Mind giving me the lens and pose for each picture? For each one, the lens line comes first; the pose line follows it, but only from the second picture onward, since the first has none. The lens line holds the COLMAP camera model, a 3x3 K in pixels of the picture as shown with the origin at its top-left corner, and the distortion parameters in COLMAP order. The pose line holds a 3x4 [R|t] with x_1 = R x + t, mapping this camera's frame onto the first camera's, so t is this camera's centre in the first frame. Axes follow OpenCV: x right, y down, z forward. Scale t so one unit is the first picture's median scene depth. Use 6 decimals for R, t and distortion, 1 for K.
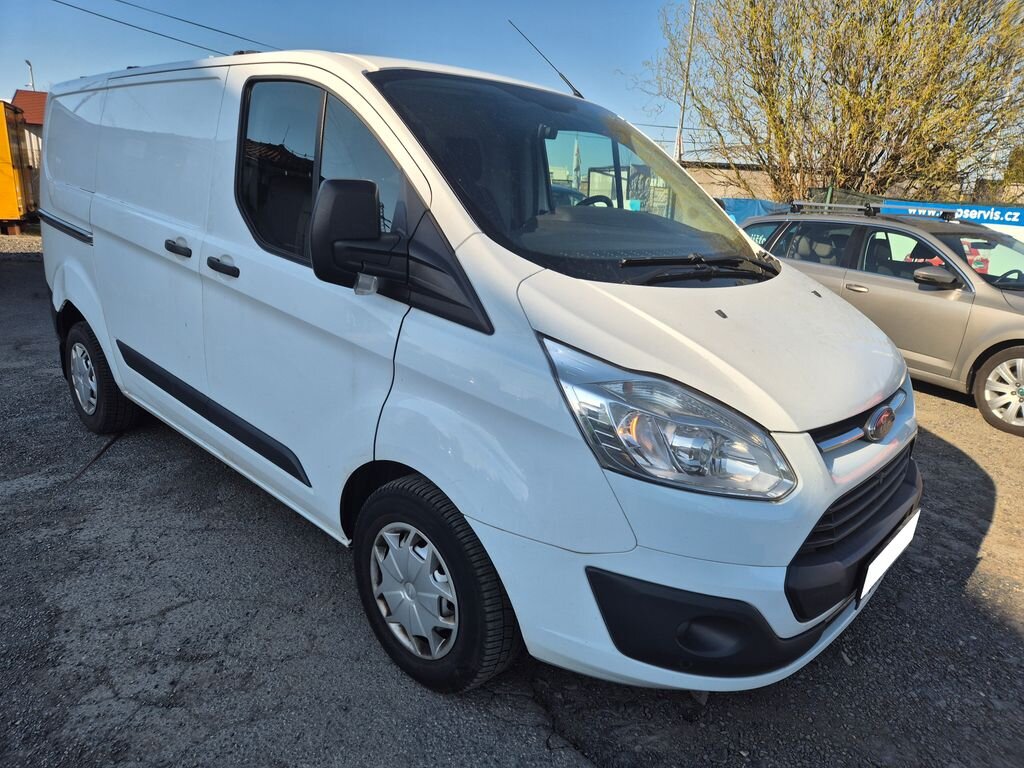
lens RADIAL K [[694.0, 0, 516.1], [0, 694.0, 384.3], [0, 0, 1]] dist [0.080553, -0.064400]
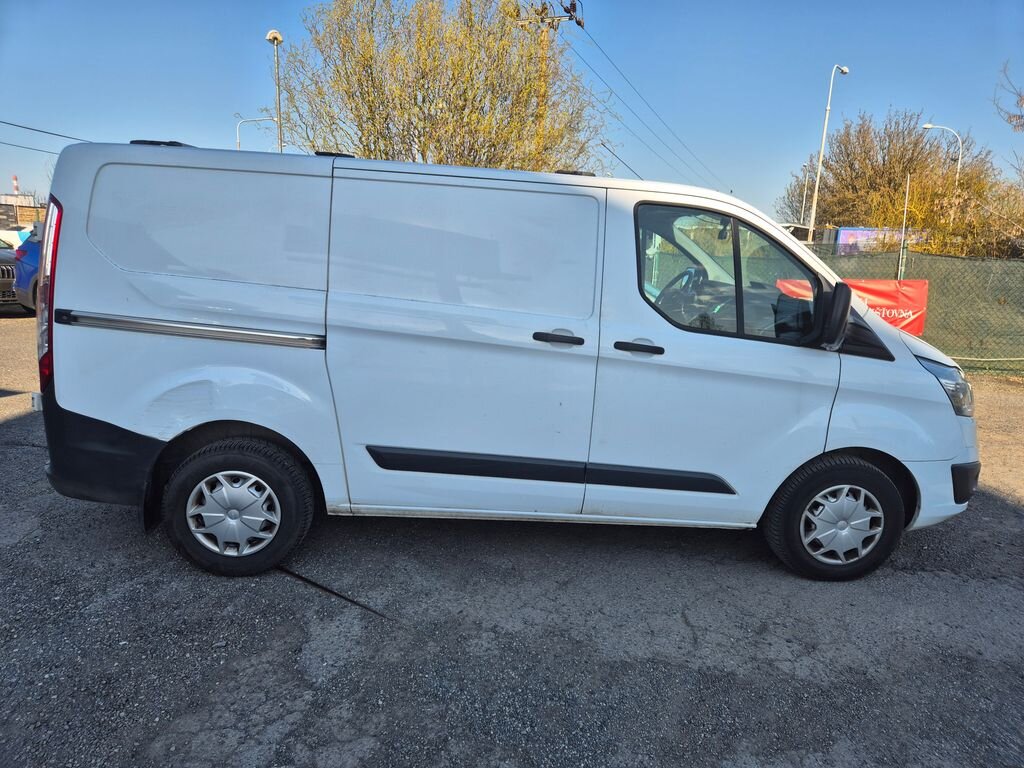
lens RADIAL K [[694.0, 0, 516.1], [0, 694.0, 384.3], [0, 0, 1]] dist [0.080553, -0.064400]
pose [[0.673808, -0.168146, 0.719520, -1.679152], [0.185583, 0.981062, 0.055474, -0.244018], [-0.715221, 0.096151, 0.692253, 0.349996]]
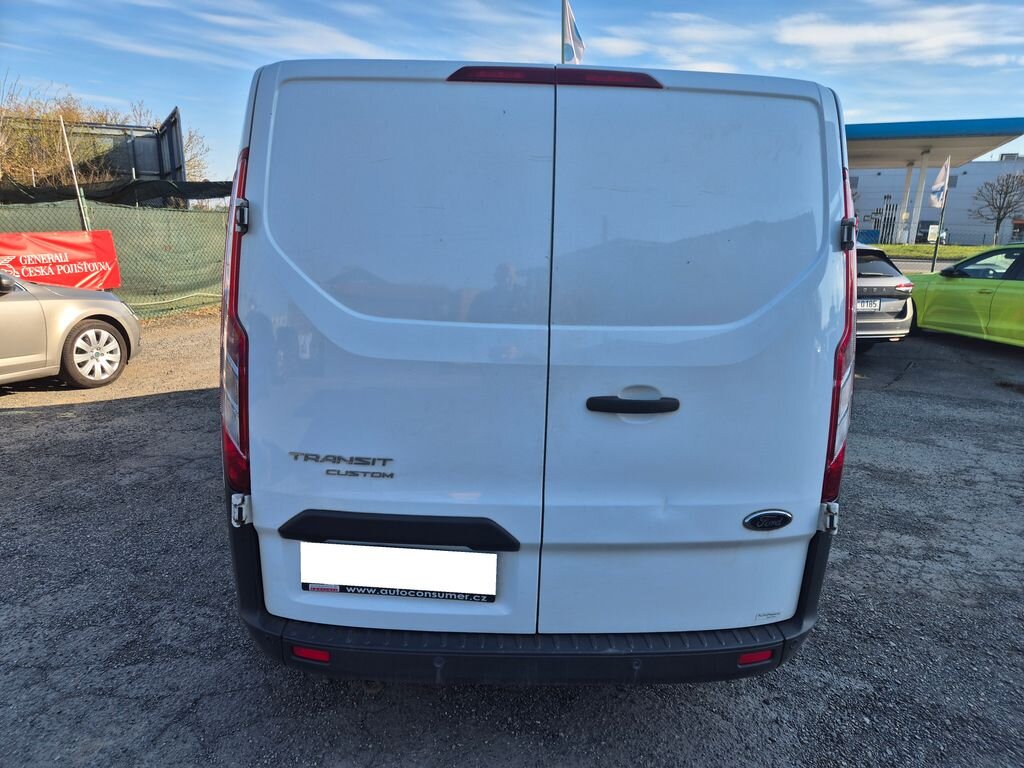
lens RADIAL K [[694.0, 0, 516.1], [0, 694.0, 384.3], [0, 0, 1]] dist [0.080553, -0.064400]
pose [[-0.727298, -0.220594, 0.649905, -1.554740], [0.115228, 0.894250, 0.432481, -0.862063], [-0.676580, 0.389429, -0.624968, 2.731273]]
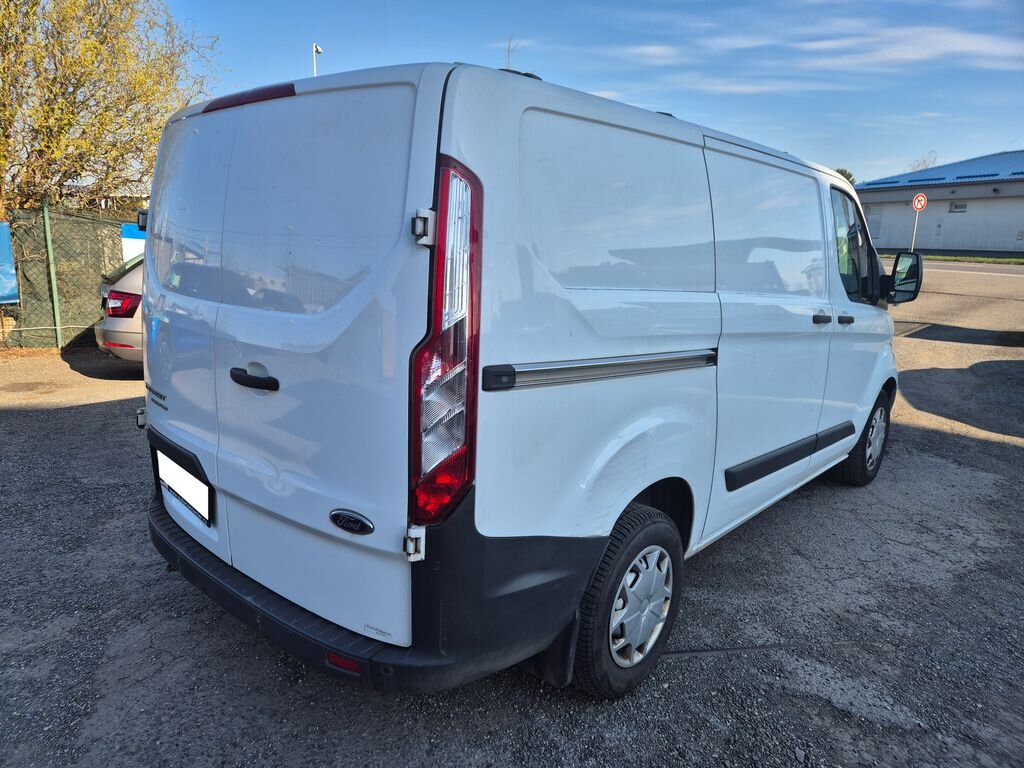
lens RADIAL K [[694.0, 0, 516.1], [0, 694.0, 384.3], [0, 0, 1]] dist [0.080553, -0.064400]
pose [[-0.042001, -0.260095, 0.964669, -1.998862], [0.239880, 0.934655, 0.262446, -0.642648], [-0.969894, 0.242428, 0.023135, 1.853581]]
